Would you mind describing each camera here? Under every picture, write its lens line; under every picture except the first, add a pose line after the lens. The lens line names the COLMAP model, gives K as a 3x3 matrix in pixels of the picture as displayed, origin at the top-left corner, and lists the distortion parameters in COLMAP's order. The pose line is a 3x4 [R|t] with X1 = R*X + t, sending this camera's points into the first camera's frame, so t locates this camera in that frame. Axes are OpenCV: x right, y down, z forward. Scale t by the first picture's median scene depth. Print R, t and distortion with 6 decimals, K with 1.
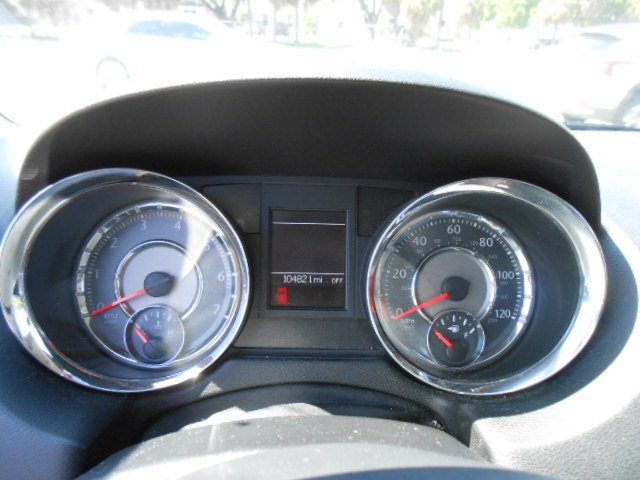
lens RADIAL K [[486.1, 0, 321.5], [0, 486.1, 238.0], [0, 0, 1]] dist [-0.043234, 0.036434]
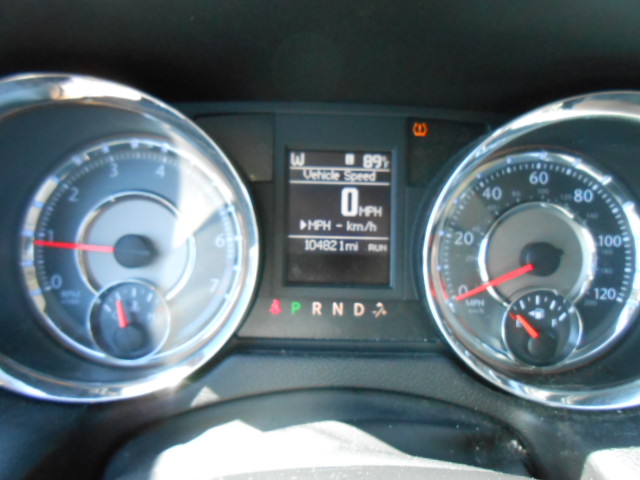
lens RADIAL K [[486.1, 0, 321.5], [0, 486.1, 238.0], [0, 0, 1]] dist [-0.043234, 0.036434]
pose [[0.999619, 0.003268, -0.027424, -0.033807], [-0.001951, 0.998850, 0.047905, 0.039420], [0.027549, -0.047833, 0.998475, 0.273836]]
